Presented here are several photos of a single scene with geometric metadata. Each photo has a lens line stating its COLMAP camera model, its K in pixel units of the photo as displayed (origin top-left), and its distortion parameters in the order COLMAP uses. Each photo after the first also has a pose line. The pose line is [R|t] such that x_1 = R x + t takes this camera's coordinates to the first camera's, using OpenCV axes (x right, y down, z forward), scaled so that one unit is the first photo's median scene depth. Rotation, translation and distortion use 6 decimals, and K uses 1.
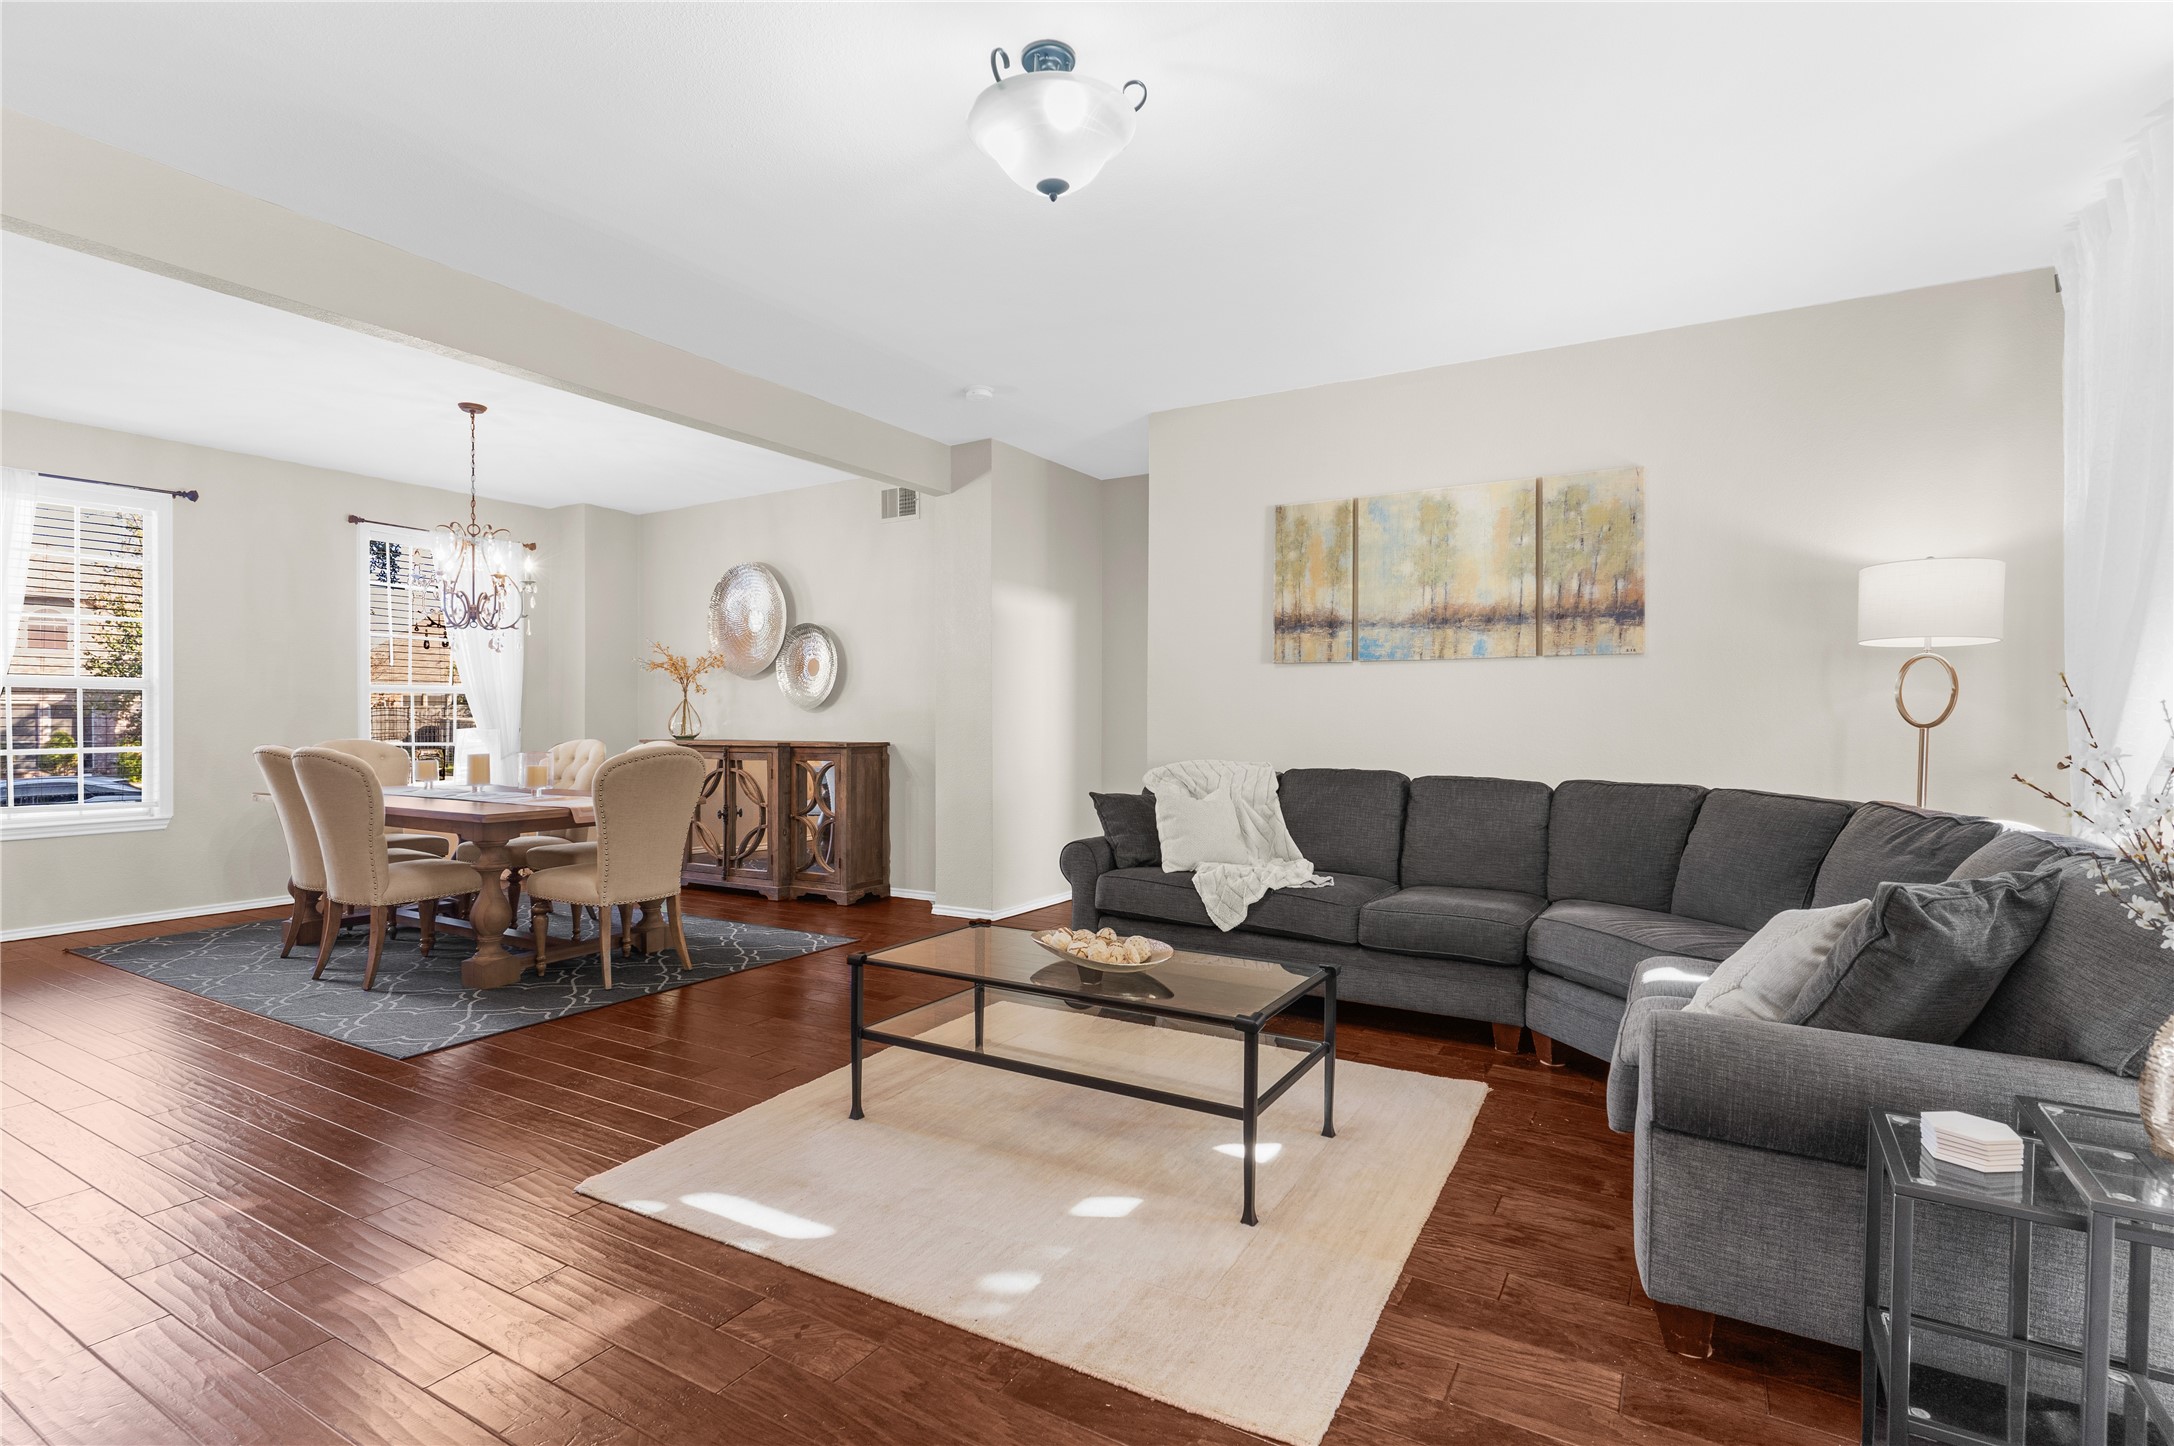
lens RADIAL K [[1041.6, 0, 1077.4], [0, 1041.6, 714.7], [0, 0, 1]] dist [-0.013364, 0.003953]
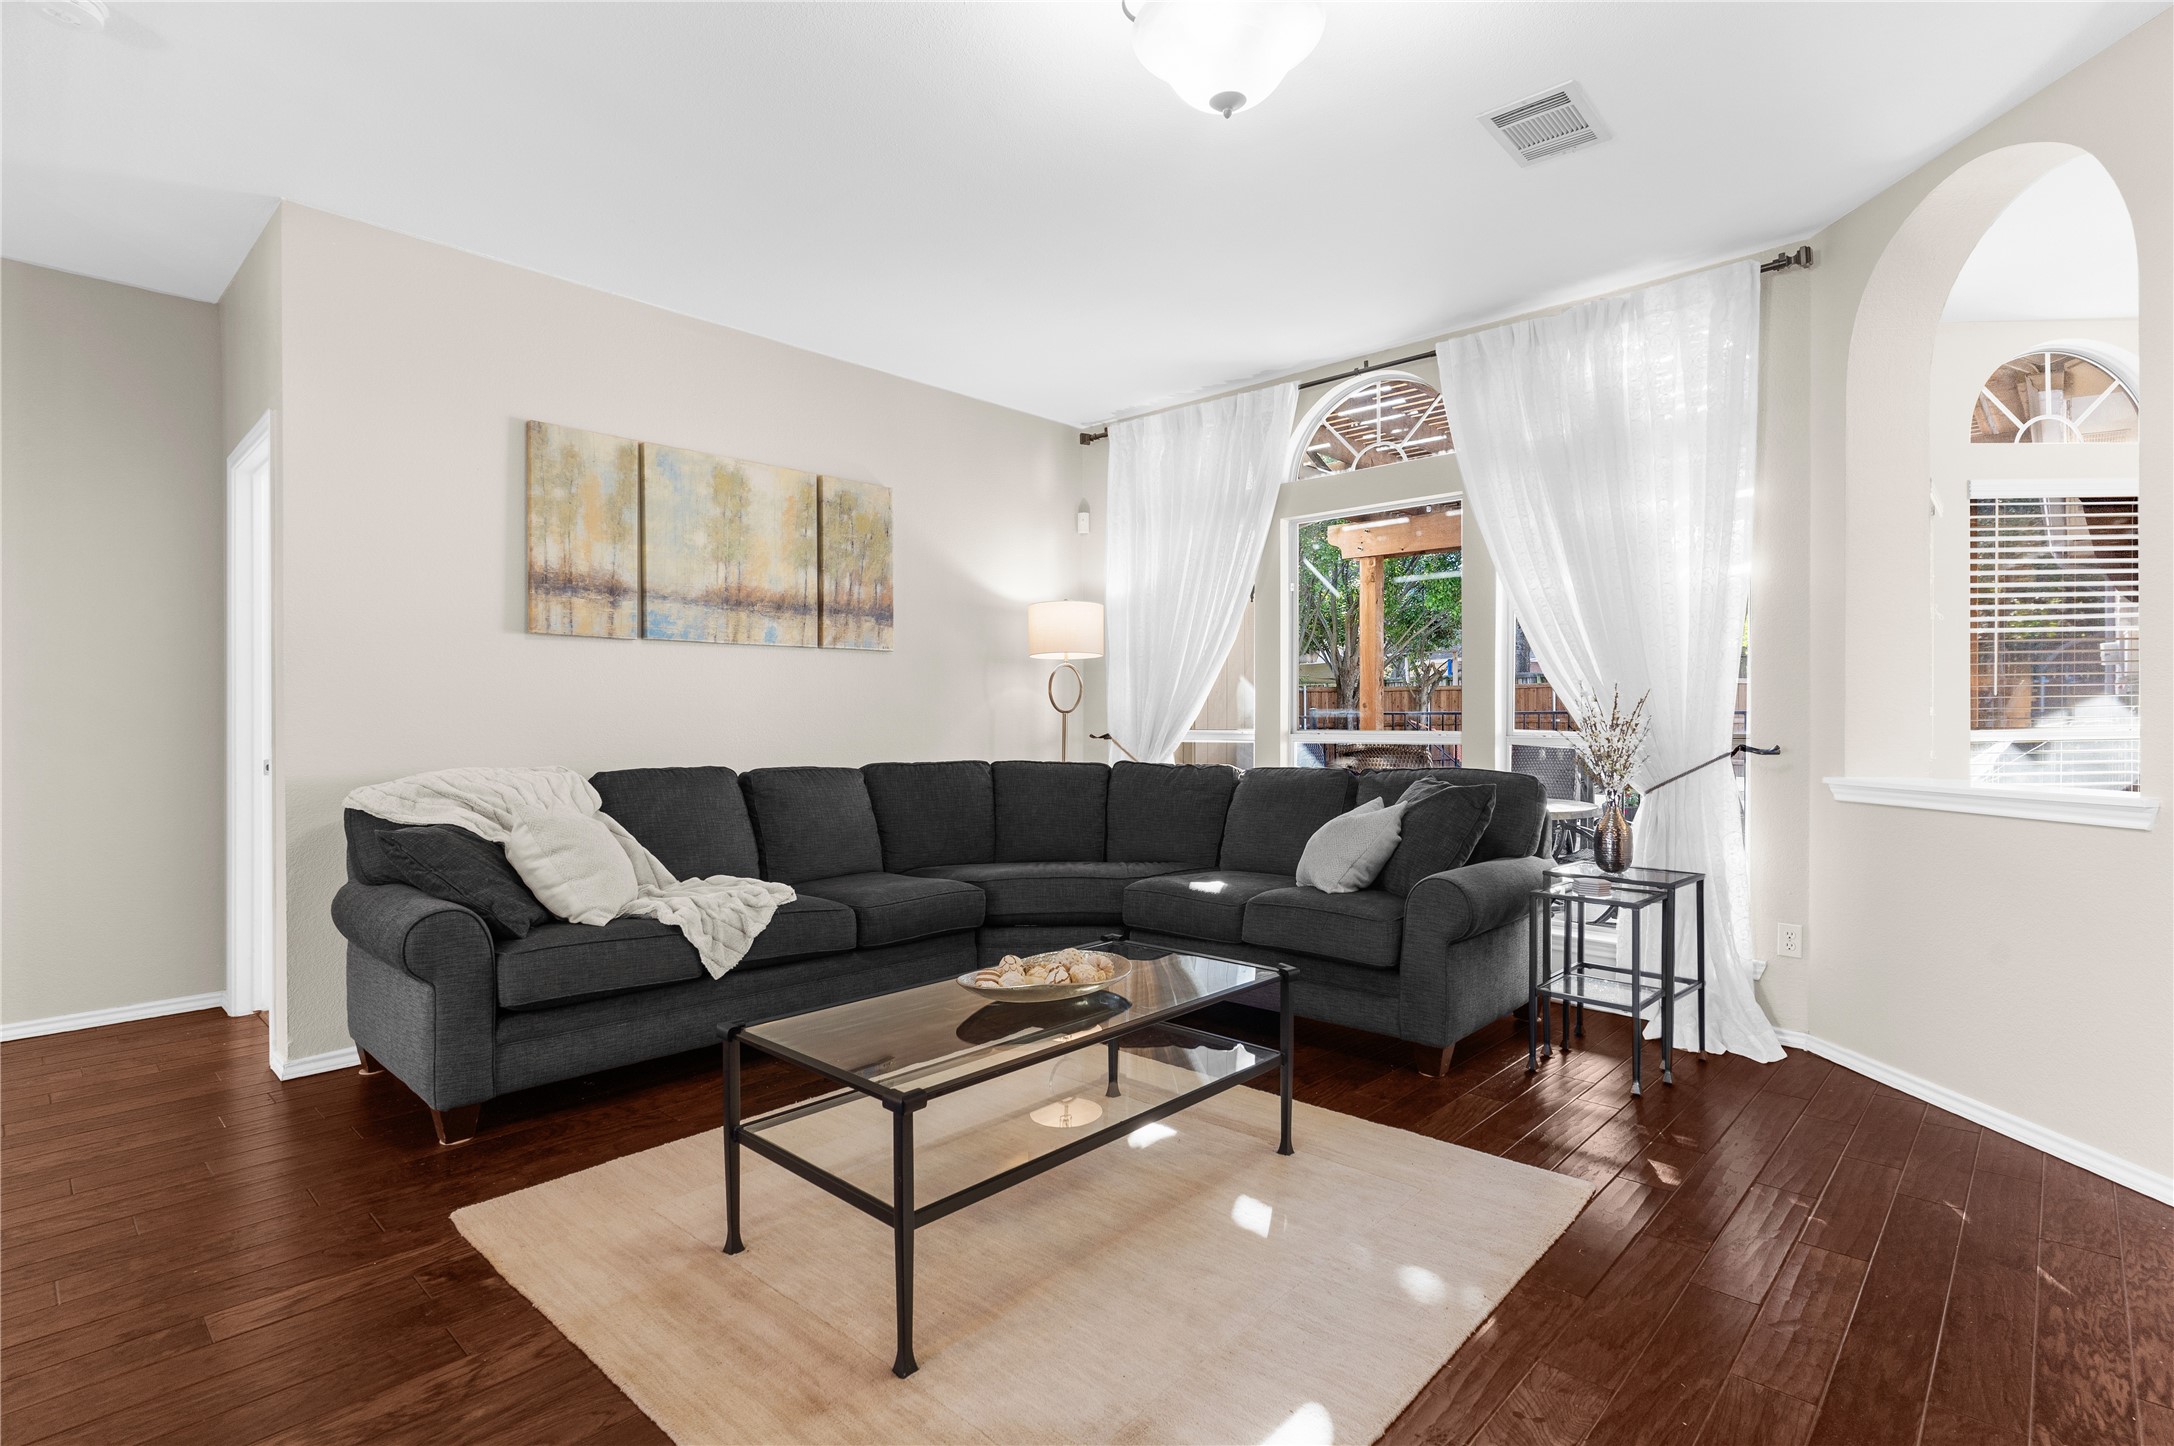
lens RADIAL K [[1041.6, 0, 1087.1], [0, 1041.6, 723.6], [0, 0, 1]] dist [-0.013364, 0.003953]
pose [[0.206781, -0.012237, 0.978311, -0.495461], [0.000190, 0.999922, 0.012467, 0.006421], [-0.978387, -0.002392, 0.206767, 0.501355]]
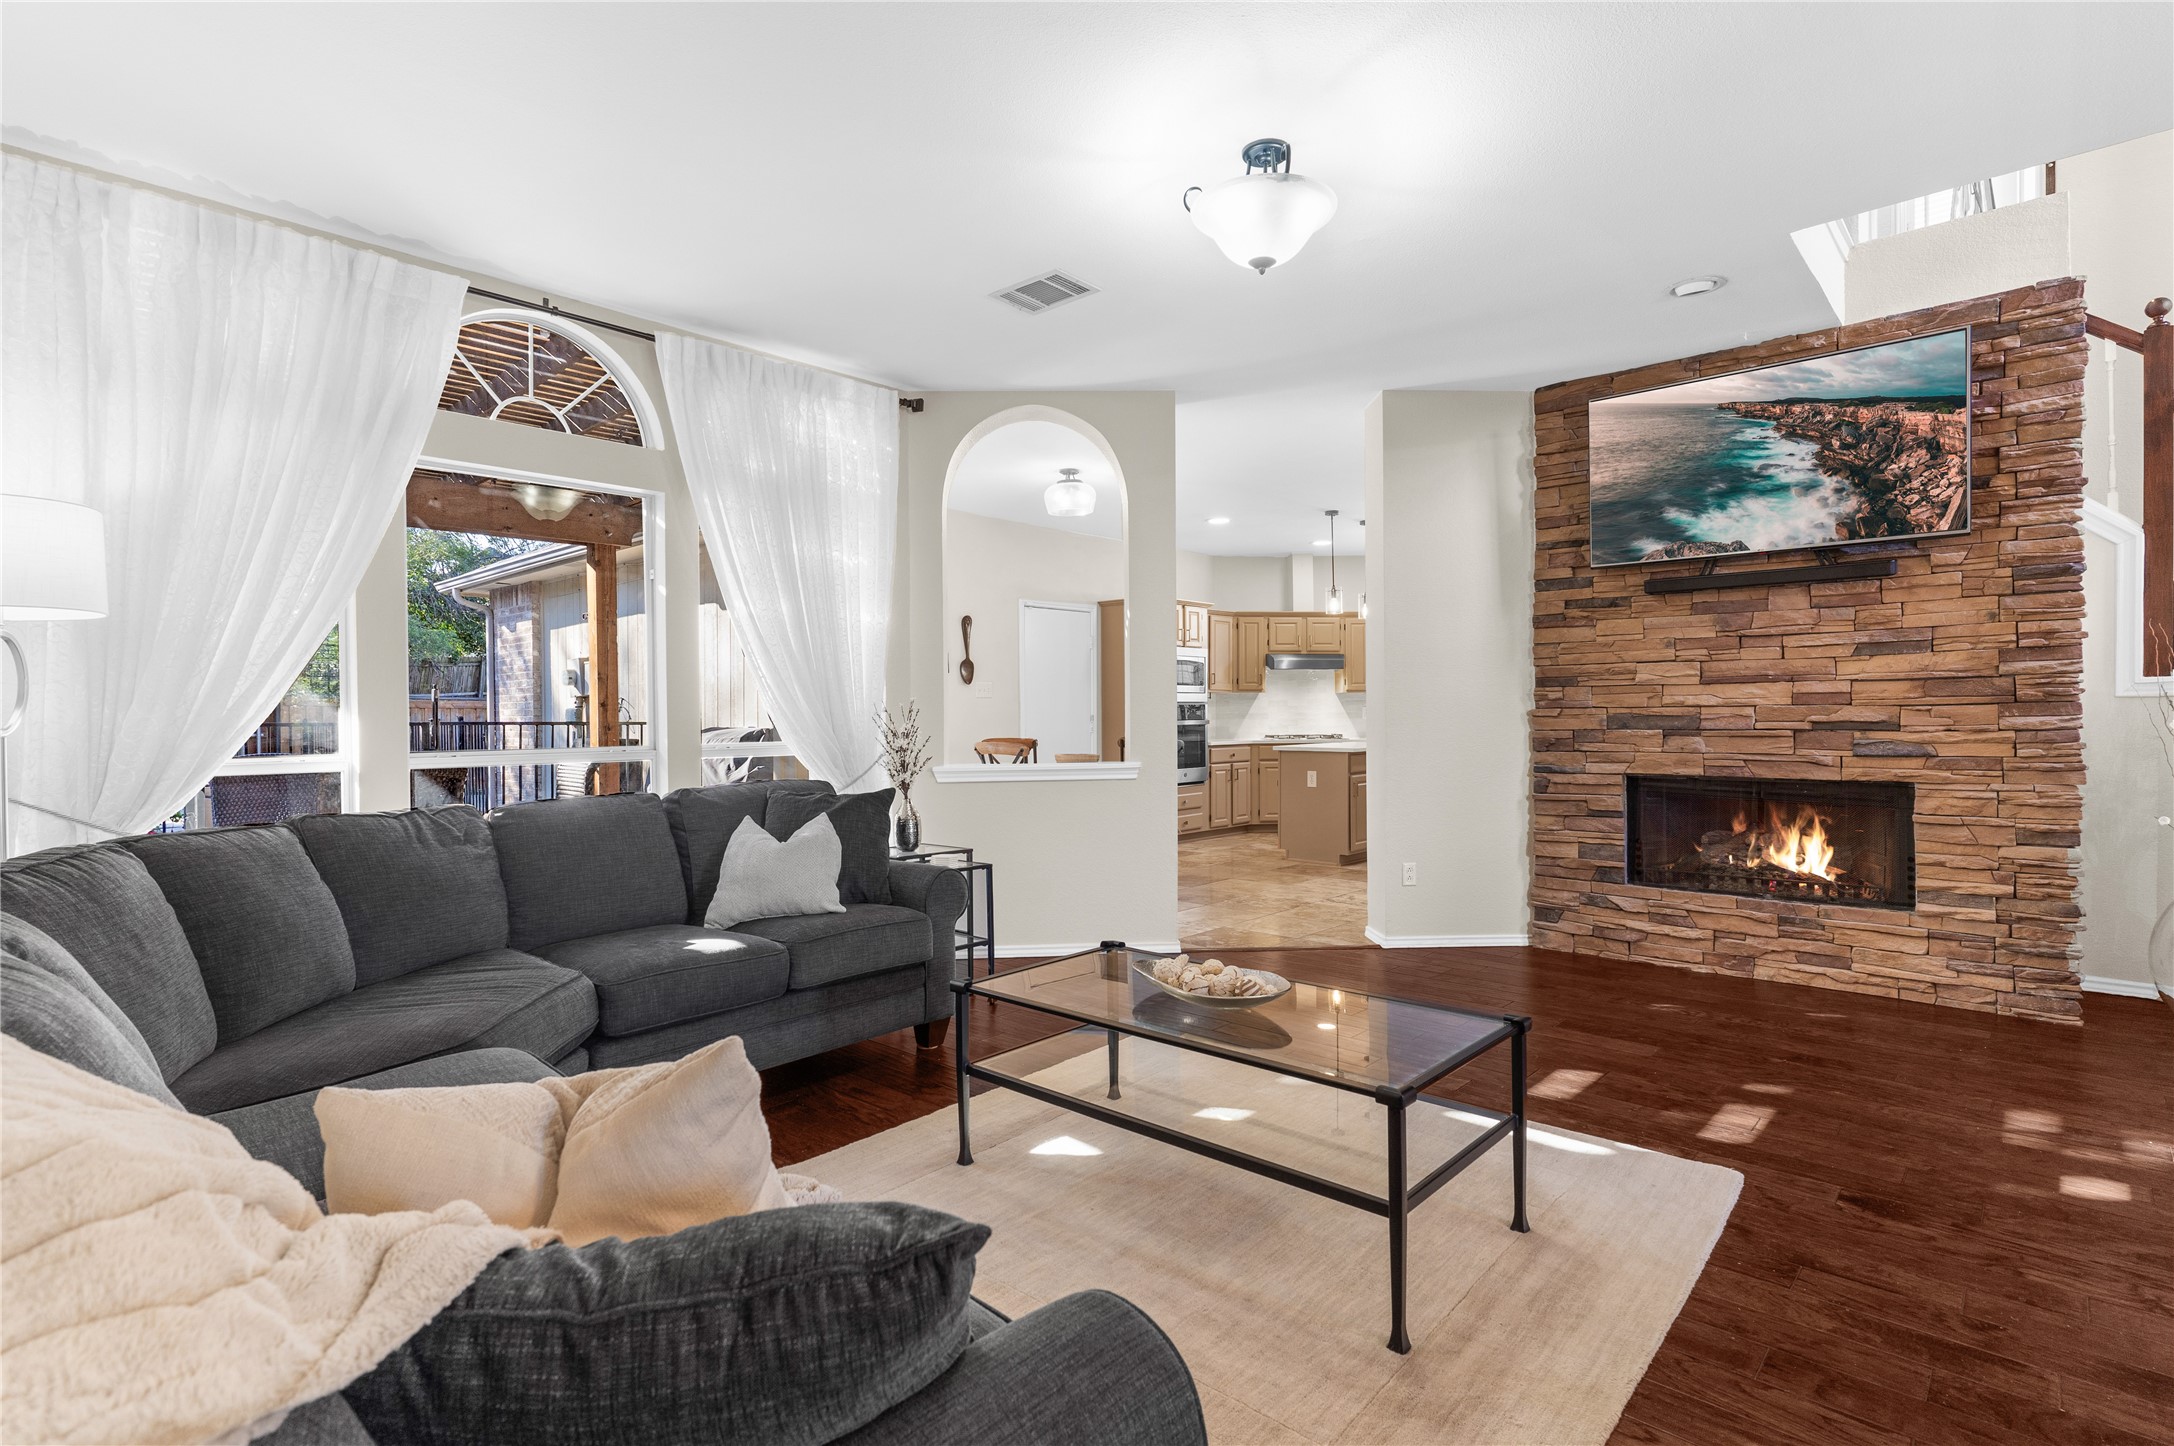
lens RADIAL K [[1041.6, 0, 1093.0], [0, 1041.6, 725.8], [0, 0, 1]] dist [-0.013364, 0.003953]
pose [[-0.982083, -0.000896, 0.188448, -0.035774], [0.001300, 0.999933, 0.011533, -0.001398], [-0.188446, 0.011571, -0.982015, 1.173680]]
